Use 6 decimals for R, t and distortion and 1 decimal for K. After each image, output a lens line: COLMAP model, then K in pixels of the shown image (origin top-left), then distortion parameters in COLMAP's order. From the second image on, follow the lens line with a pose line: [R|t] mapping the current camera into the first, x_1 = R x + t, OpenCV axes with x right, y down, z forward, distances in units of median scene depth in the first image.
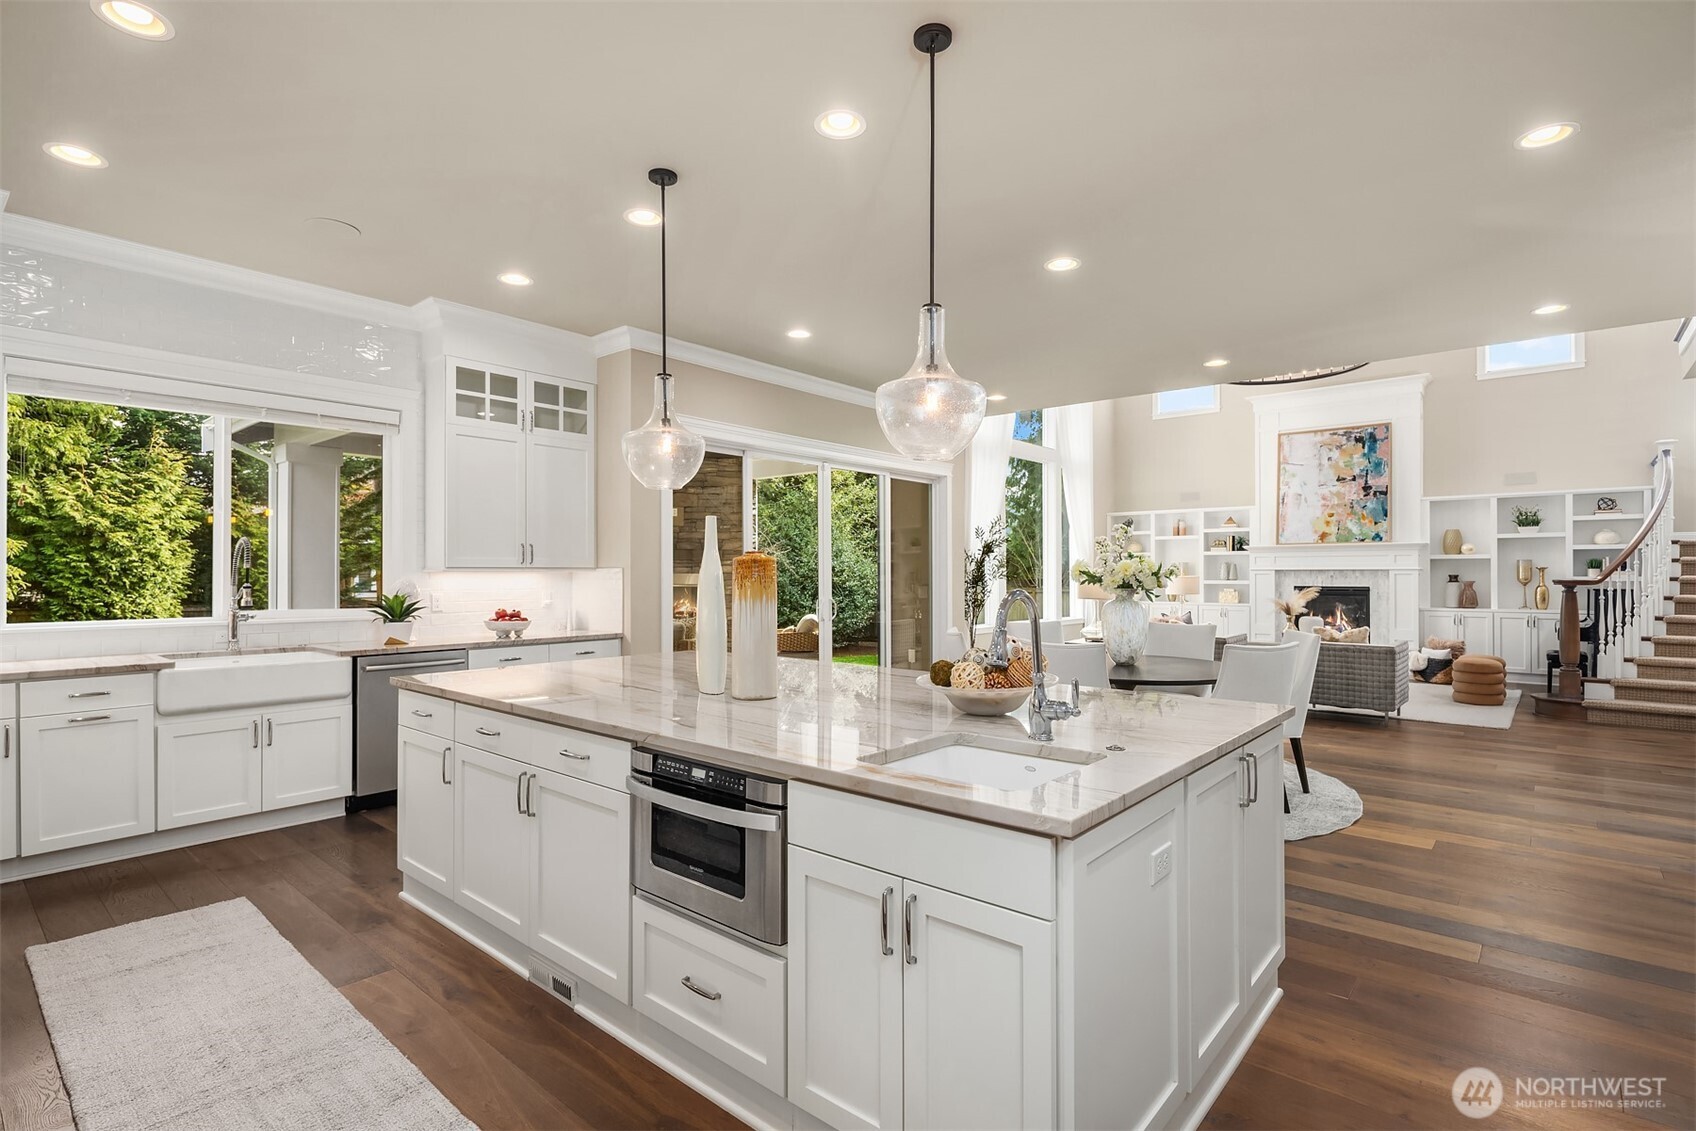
lens RADIAL K [[801.3, 0, 860.8], [0, 801.3, 571.1], [0, 0, 1]] dist [-0.000996, -0.000514]
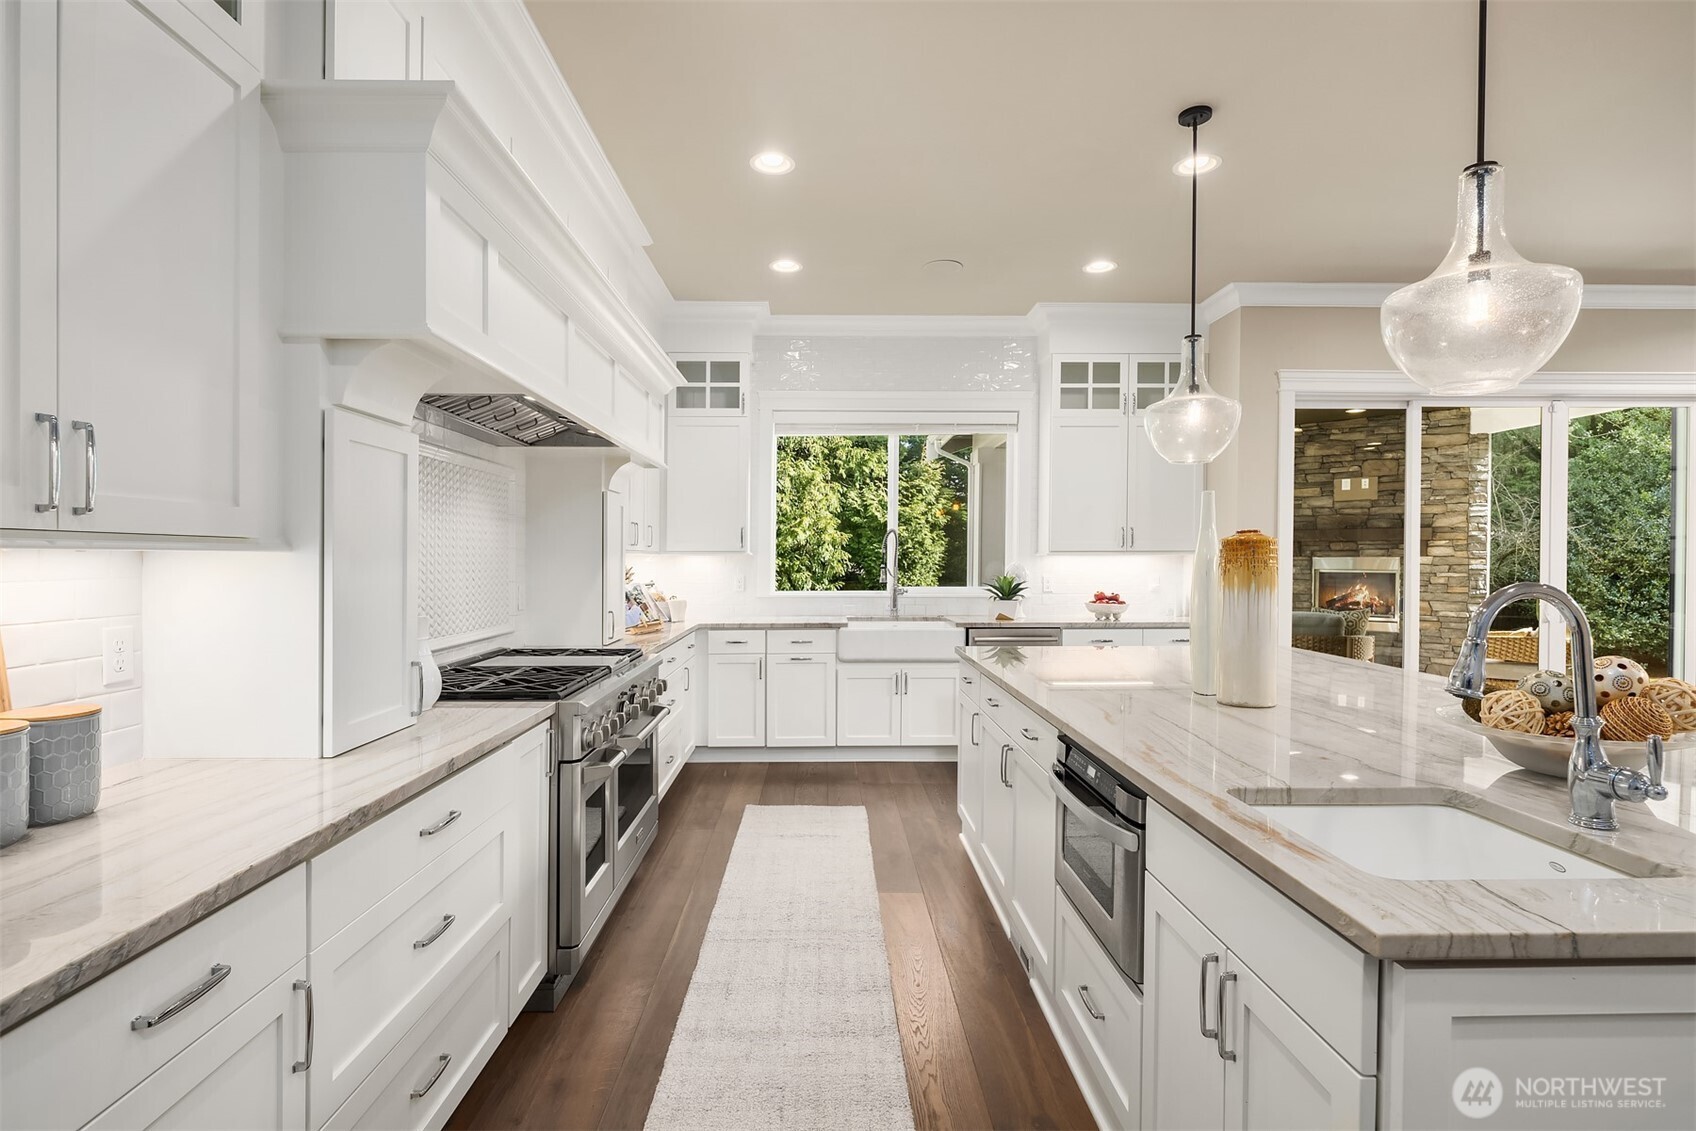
lens RADIAL K [[822.3, 0, 848.0], [0, 822.3, 565.5], [0, 0, 1]] dist [0.000656, -0.000390]
pose [[0.664258, 0.007328, -0.747467, 0.122173], [0.002636, 0.999923, 0.012146, 0.000210], [0.747499, -0.010039, 0.664188, 0.059332]]
